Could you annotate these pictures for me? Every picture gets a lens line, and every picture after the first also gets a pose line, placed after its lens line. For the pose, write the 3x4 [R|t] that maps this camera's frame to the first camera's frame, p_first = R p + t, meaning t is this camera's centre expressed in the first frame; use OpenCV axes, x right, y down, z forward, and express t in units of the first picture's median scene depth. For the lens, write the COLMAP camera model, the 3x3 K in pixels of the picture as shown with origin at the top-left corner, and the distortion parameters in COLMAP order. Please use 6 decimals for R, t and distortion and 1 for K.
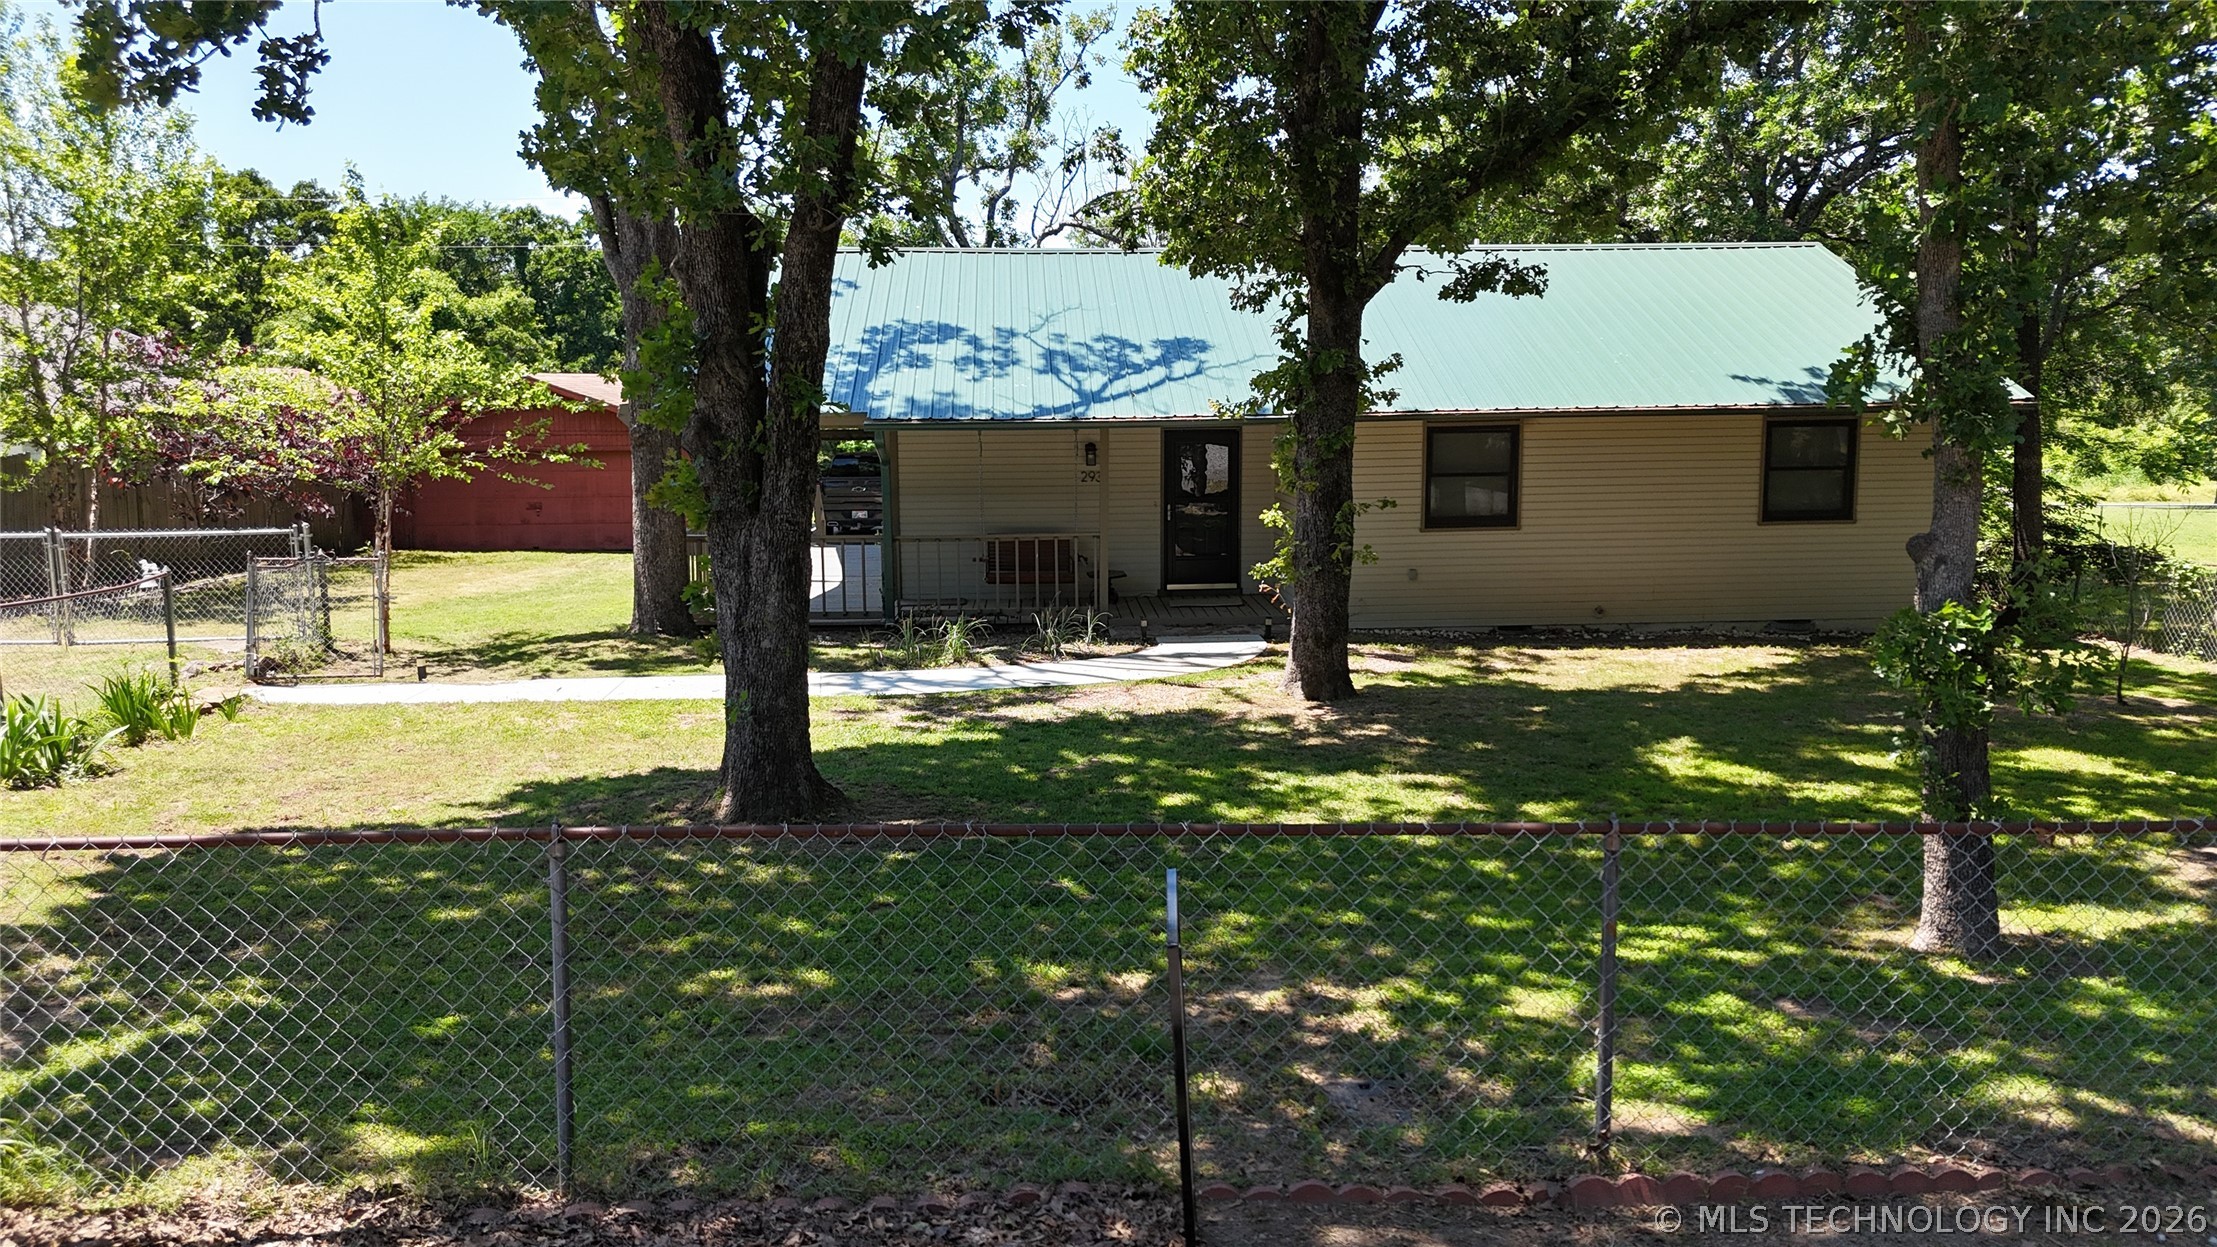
lens RADIAL K [[1634.5, 0, 1118.0], [0, 1634.5, 608.4], [0, 0, 1]] dist [0.067828, -0.072467]
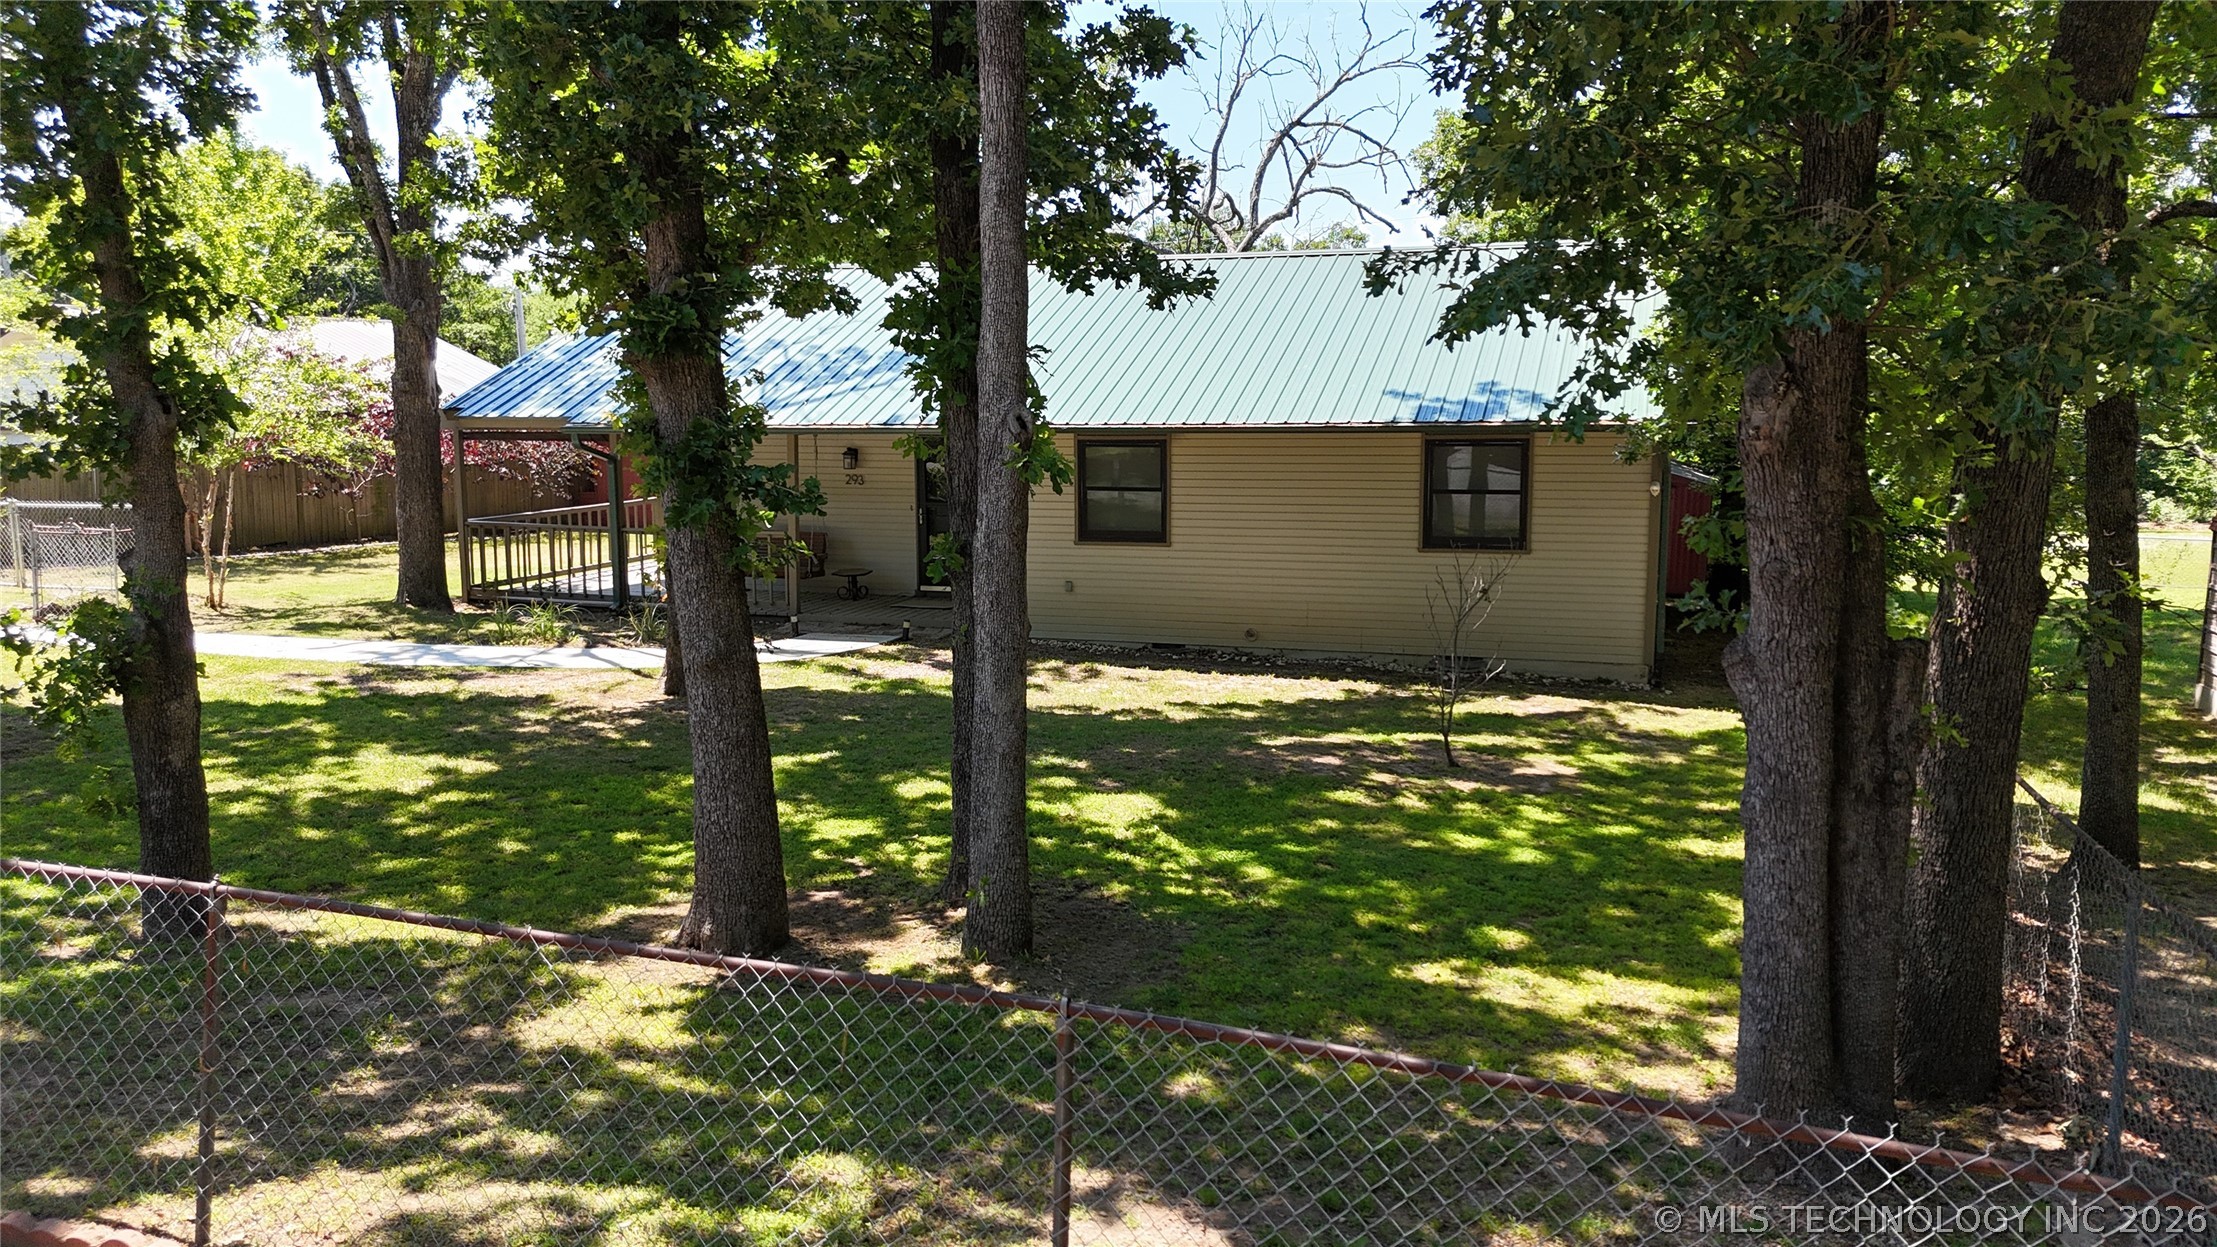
lens RADIAL K [[1634.5, 0, 1118.0], [0, 1634.5, 608.4], [0, 0, 1]] dist [0.067828, -0.072467]
pose [[0.929595, 0.052788, -0.364784, 0.577006], [-0.053833, 0.998523, 0.007310, -0.016416], [0.364631, 0.012843, 0.931063, 0.078661]]
